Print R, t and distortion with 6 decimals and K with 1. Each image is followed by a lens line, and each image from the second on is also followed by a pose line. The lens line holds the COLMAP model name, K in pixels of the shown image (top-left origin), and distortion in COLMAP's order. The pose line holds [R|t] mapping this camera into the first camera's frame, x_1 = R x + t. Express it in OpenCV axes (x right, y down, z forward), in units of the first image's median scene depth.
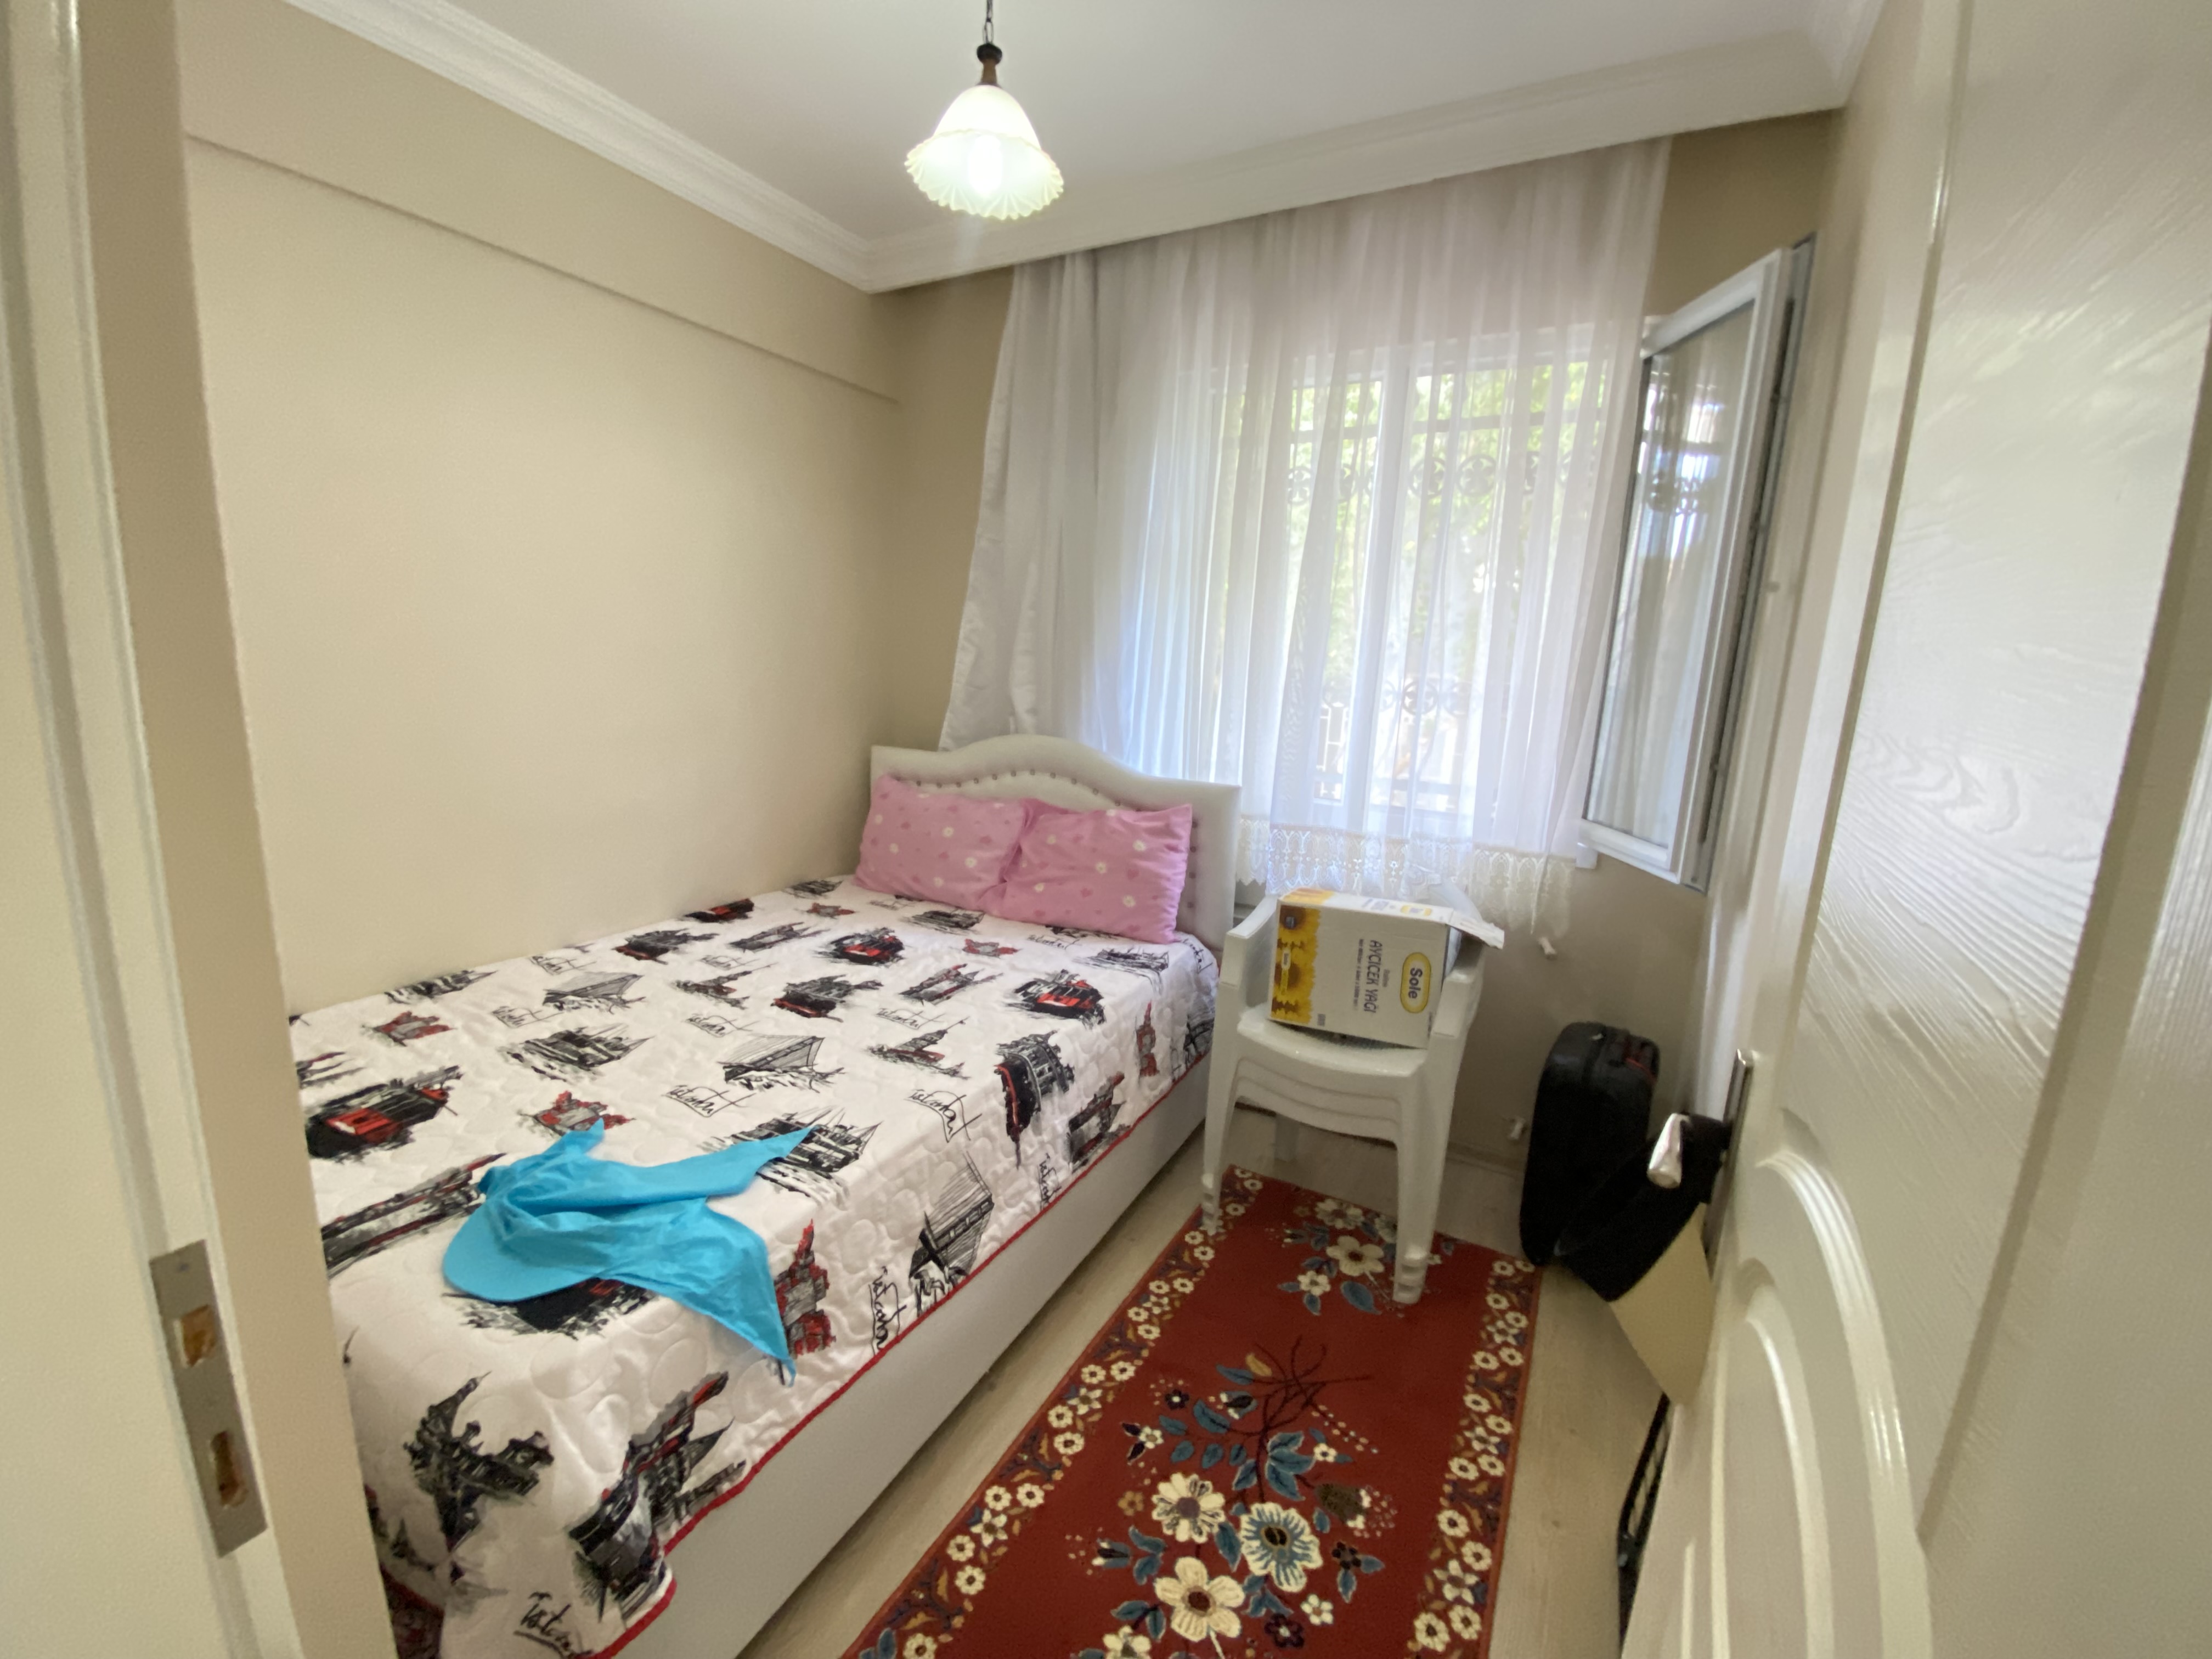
lens RADIAL K [[900.6, 0, 1108.7], [0, 900.6, 814.6], [0, 0, 1]] dist [0.011254, -0.015983]
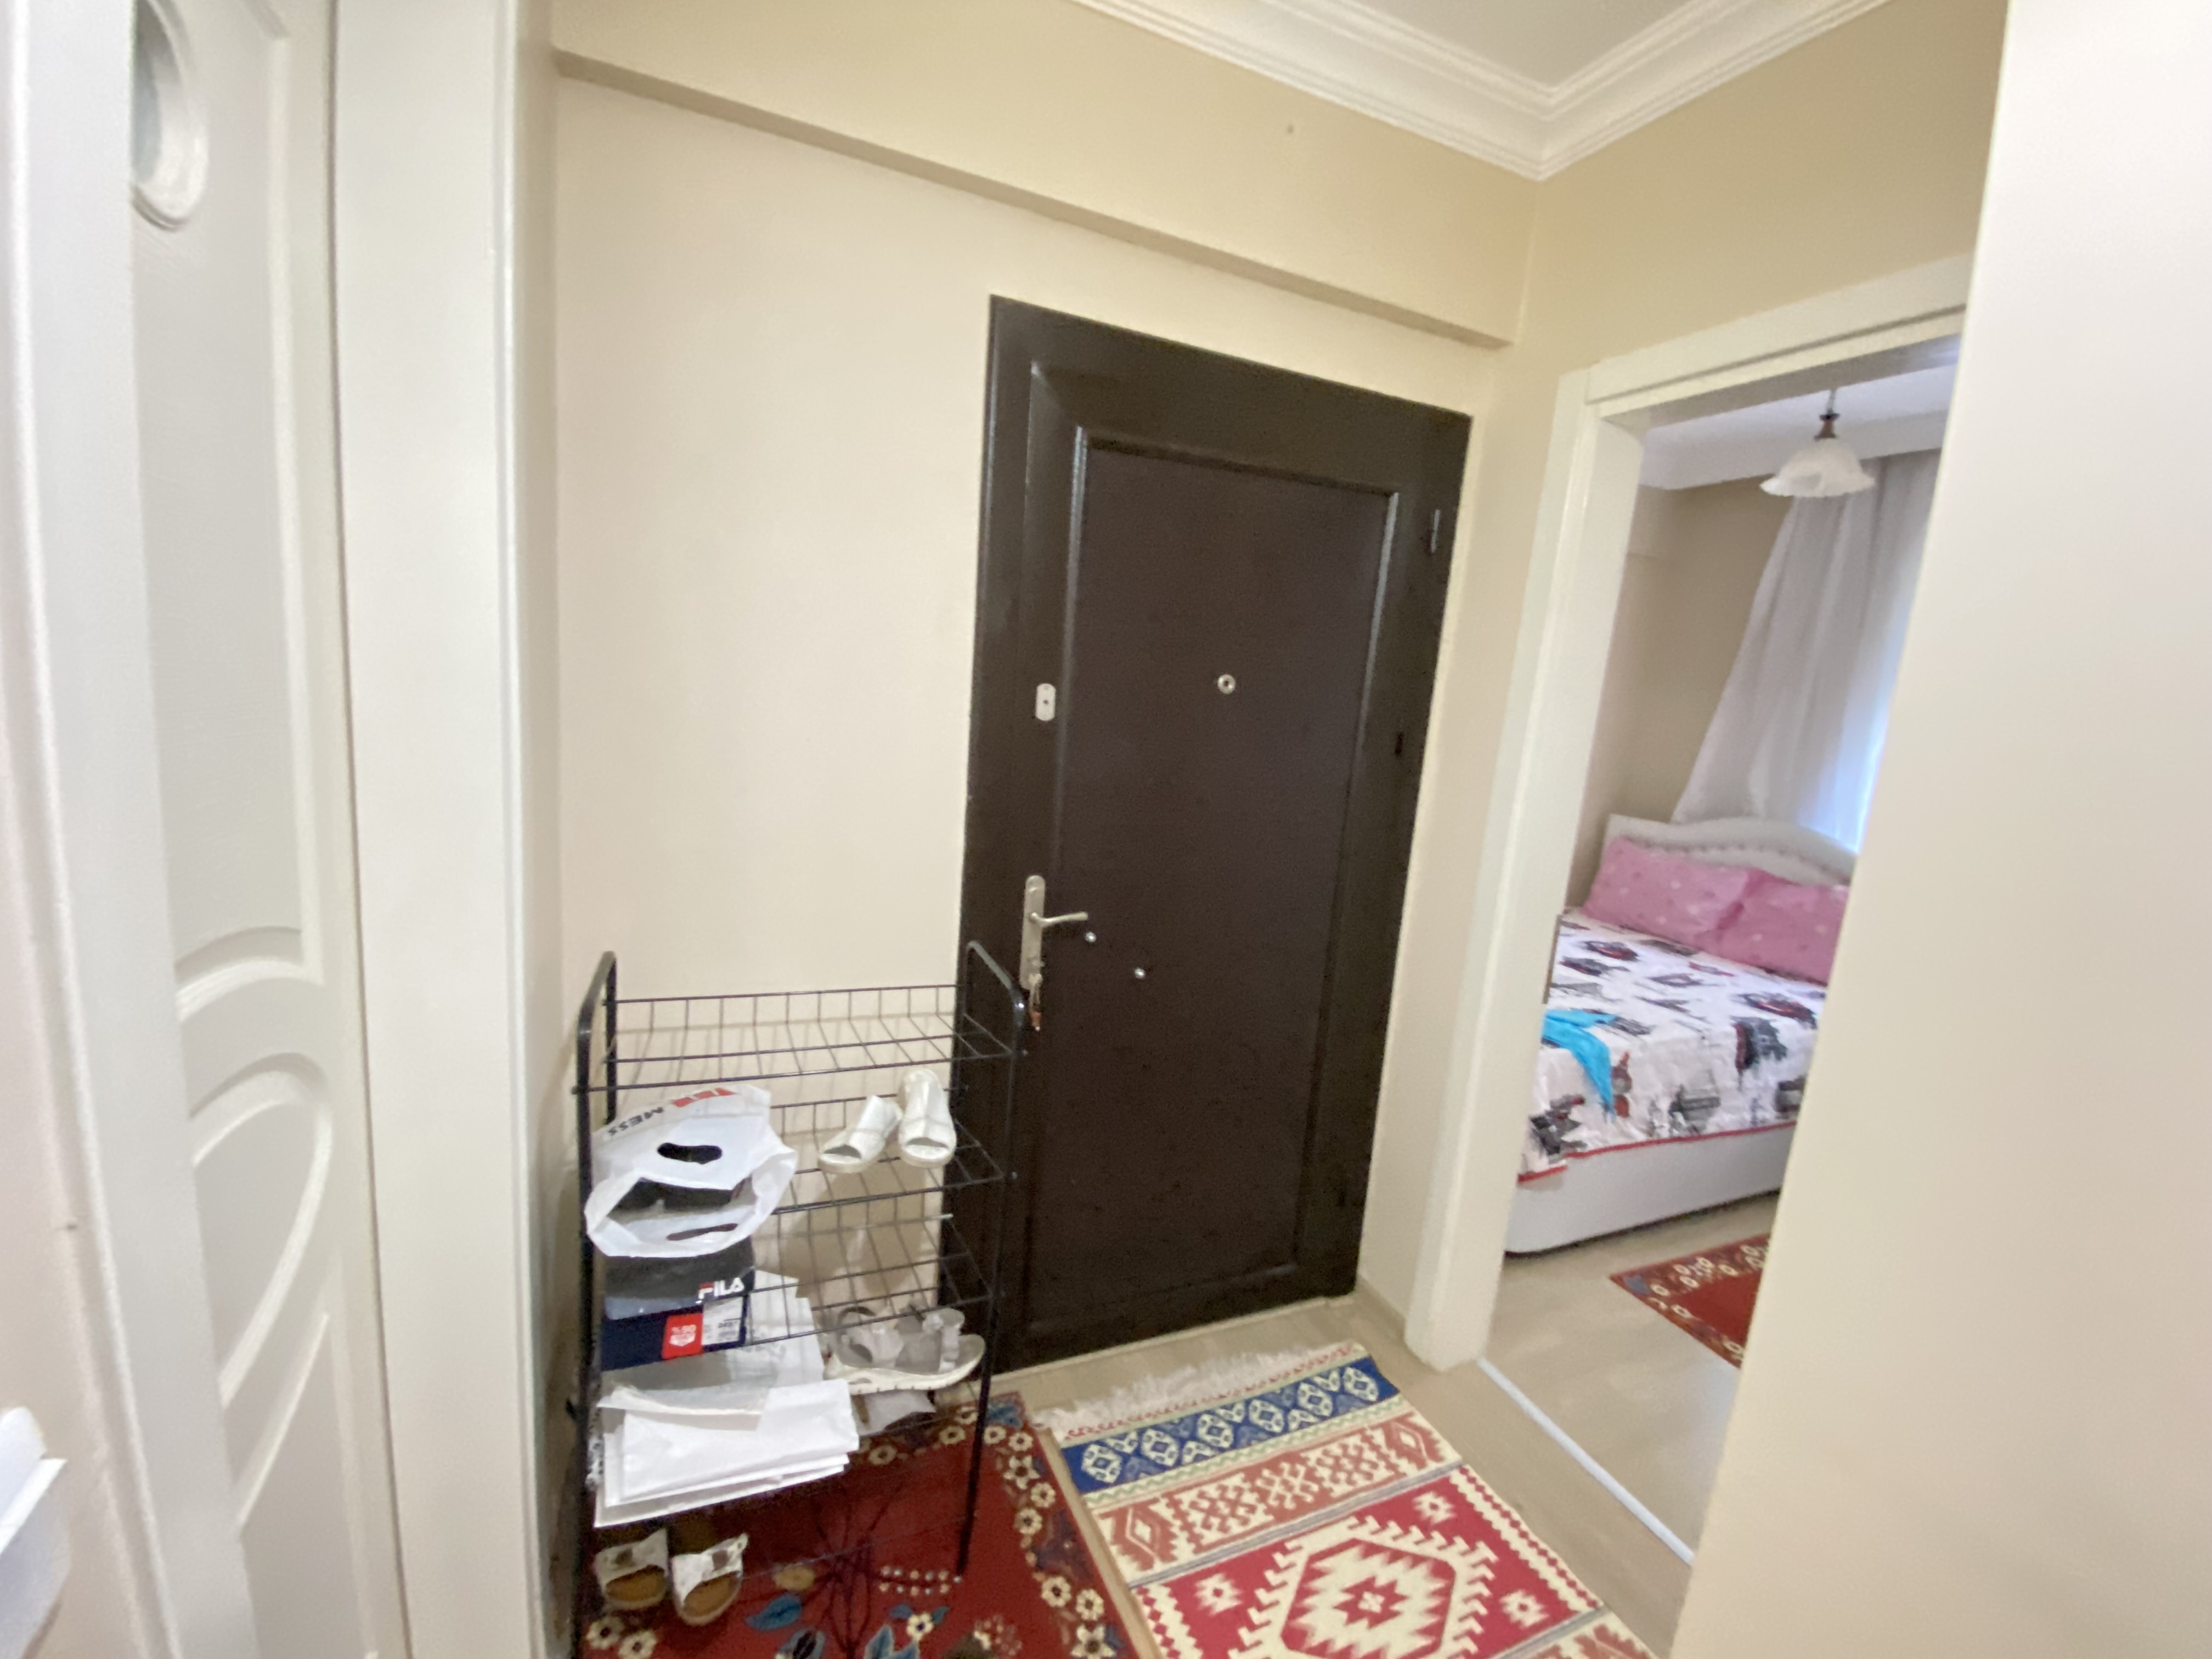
lens RADIAL K [[900.6, 0, 1100.3], [0, 900.6, 819.6], [0, 0, 1]] dist [0.011254, -0.015983]
pose [[0.784372, 0.124451, -0.607678, -0.079539], [-0.163912, 0.986429, -0.009555, 0.127559], [0.598242, 0.107101, 0.794126, -0.957920]]
